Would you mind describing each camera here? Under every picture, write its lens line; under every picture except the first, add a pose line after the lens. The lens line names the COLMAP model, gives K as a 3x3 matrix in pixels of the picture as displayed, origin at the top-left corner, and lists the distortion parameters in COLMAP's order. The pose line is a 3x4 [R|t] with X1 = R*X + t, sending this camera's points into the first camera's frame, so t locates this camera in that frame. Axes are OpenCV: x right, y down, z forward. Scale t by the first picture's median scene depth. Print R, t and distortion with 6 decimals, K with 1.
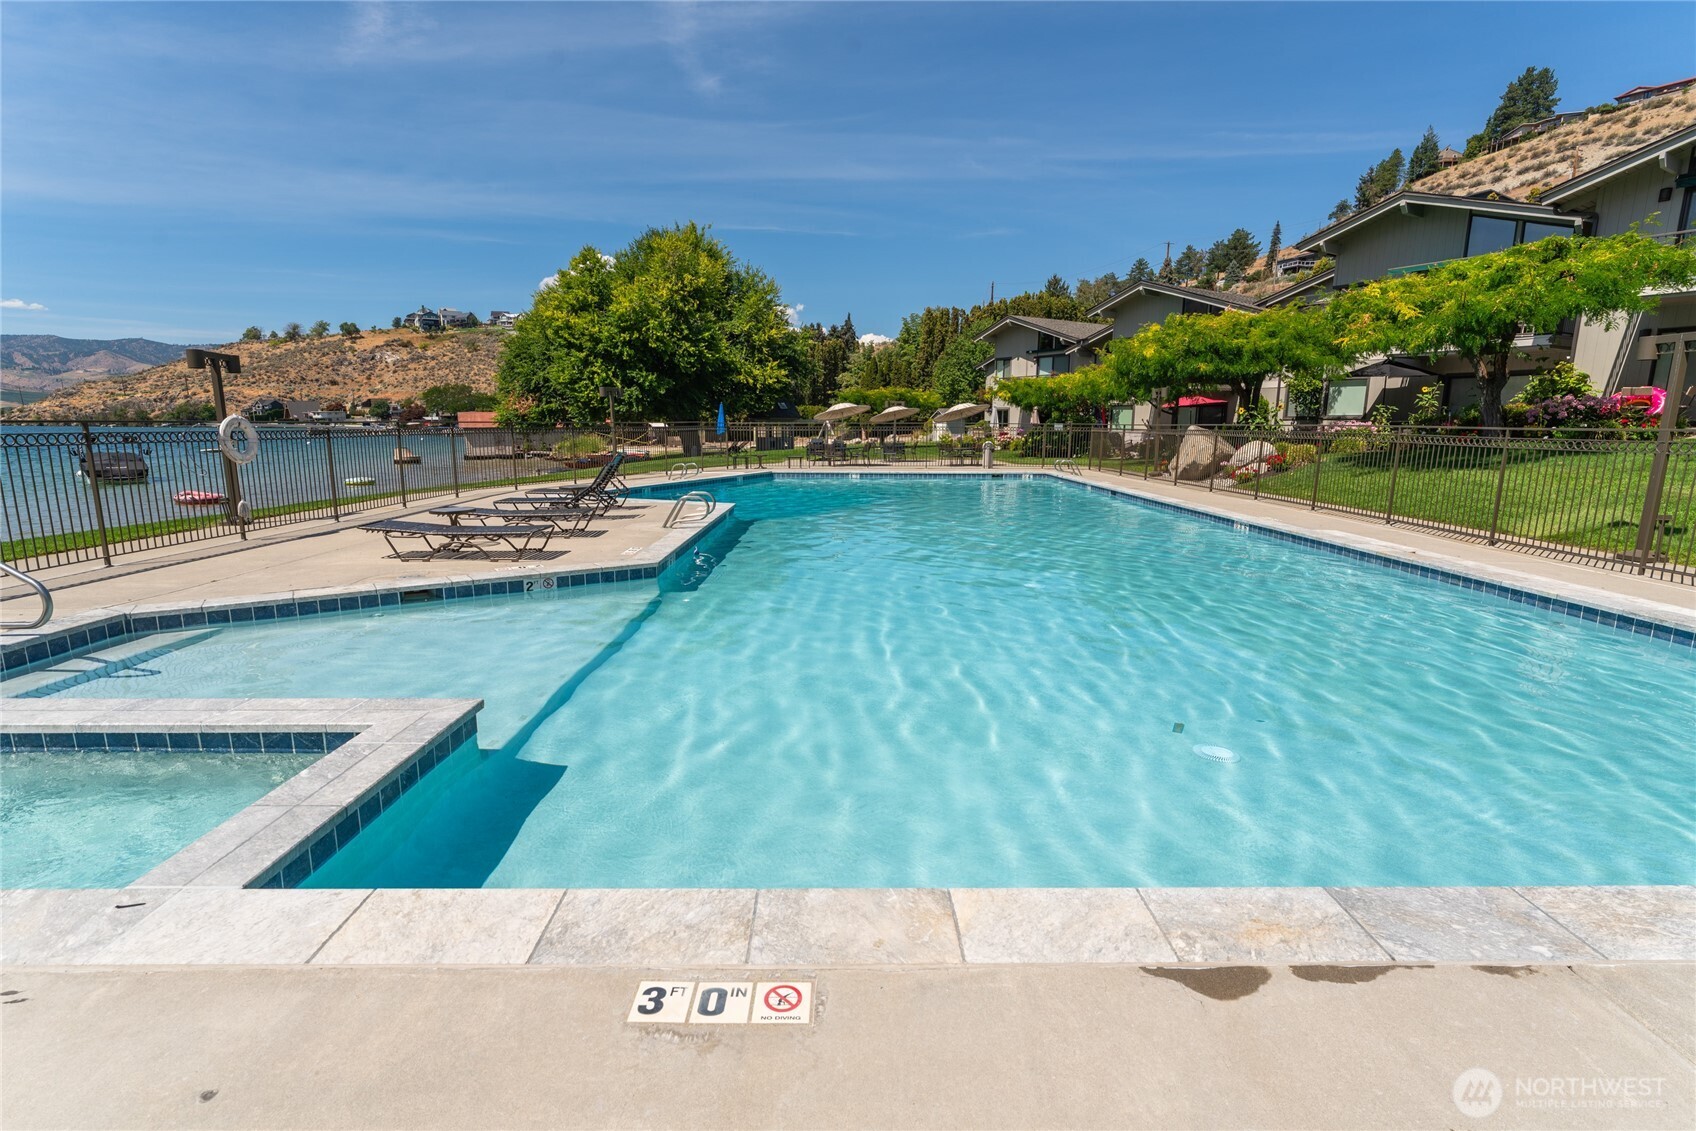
lens RADIAL K [[803.8, 0, 848.0], [0, 803.8, 565.5], [0, 0, 1]] dist [0.000298, 0.000285]
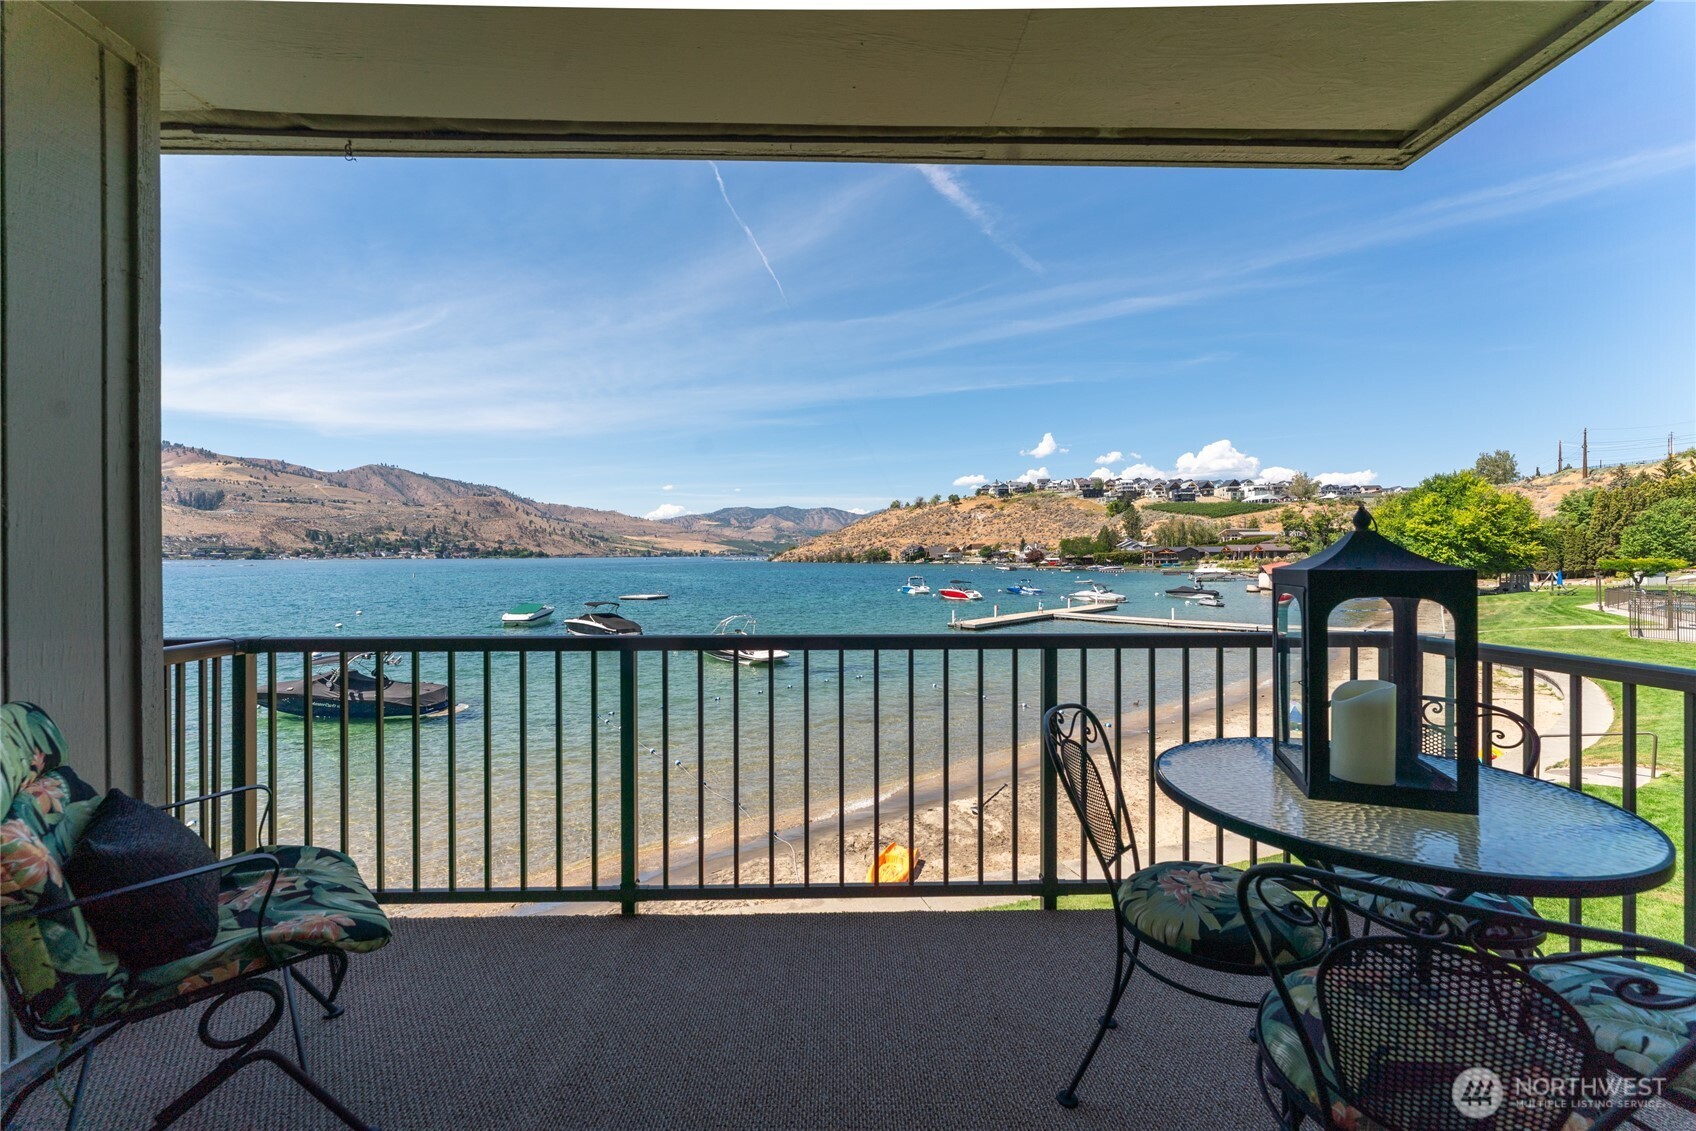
lens RADIAL K [[673.1, 0, 849.3], [0, 673.1, 556.7], [0, 0, 1]] dist [0.002101, -0.000370]
pose [[0.817028, -0.005121, -0.576576, -0.059569], [-0.095204, 0.985037, -0.143657, 0.017646], [0.568684, 0.172264, 0.804315, -0.134633]]
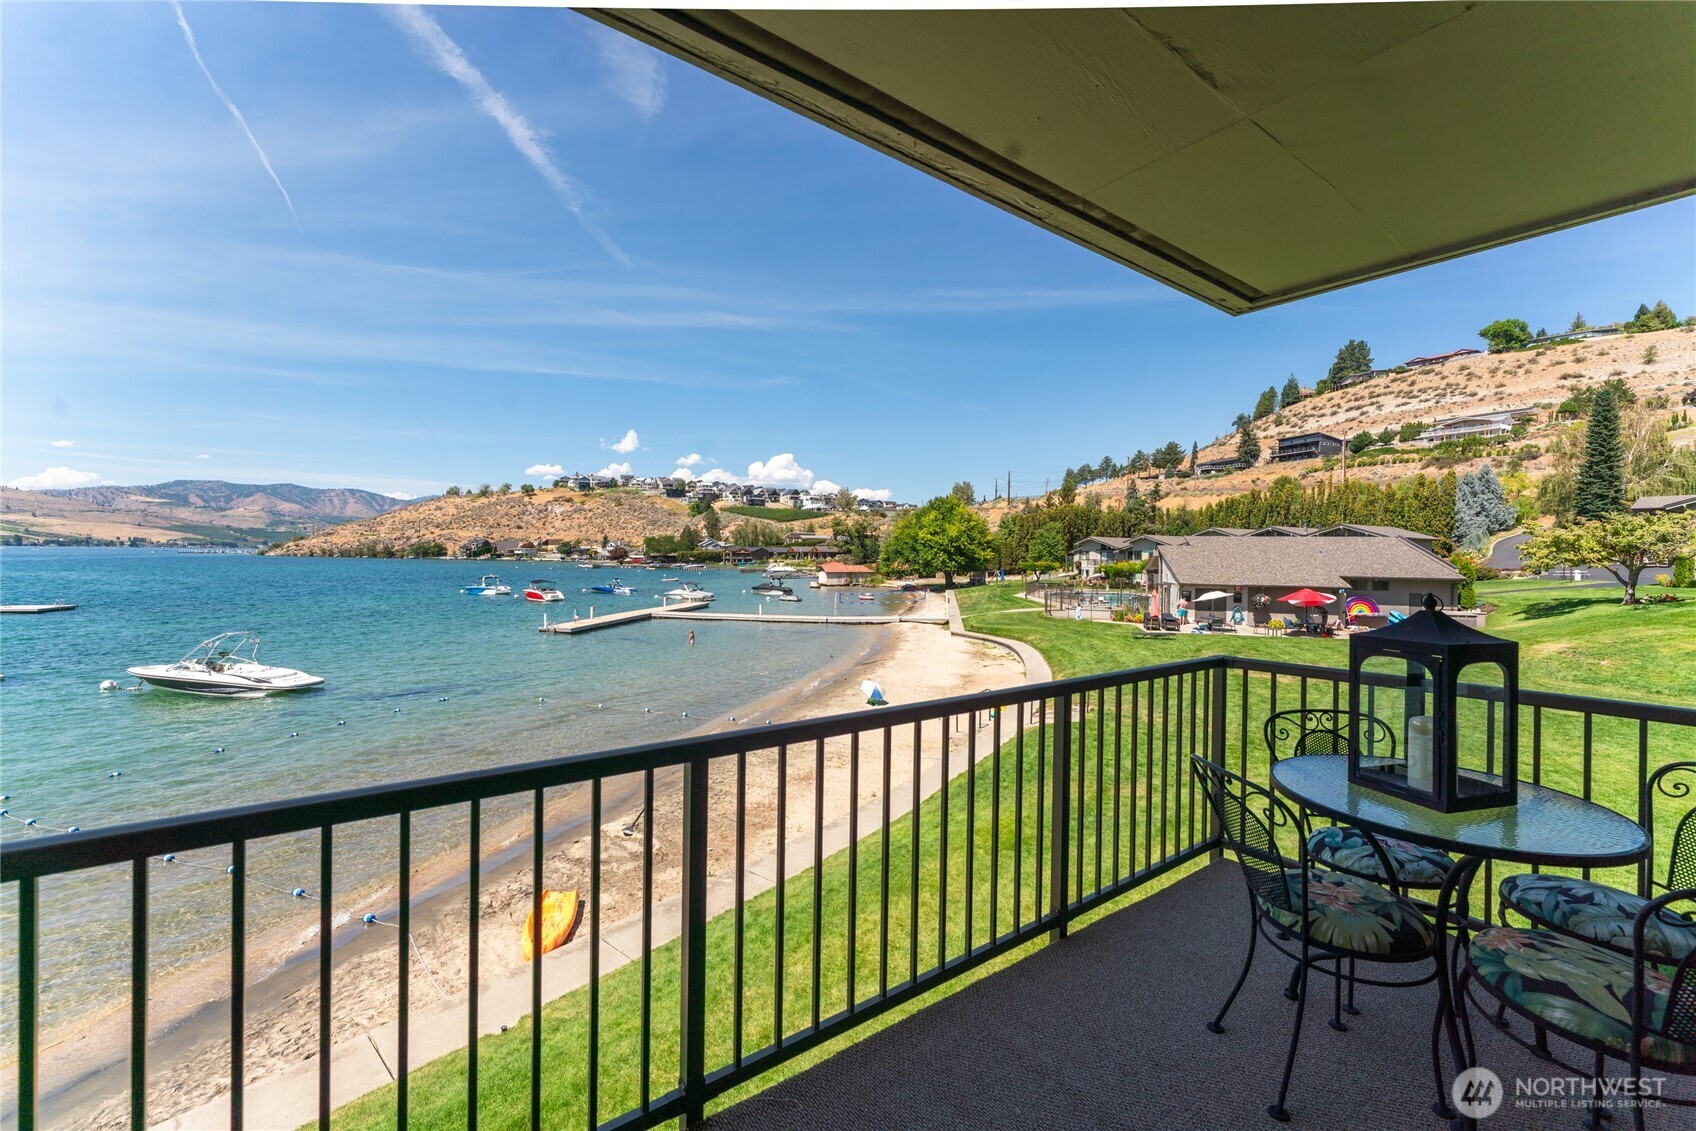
lens RADIAL K [[674.5, 0, 848.1], [0, 674.5, 558.4], [0, 0, 1]] dist [-0.002233, -0.000379]
pose [[0.999875, 0.008889, -0.013092, -0.063394], [-0.010988, 0.985357, -0.170148, 0.017270], [0.011388, 0.170271, 0.985332, -0.135229]]
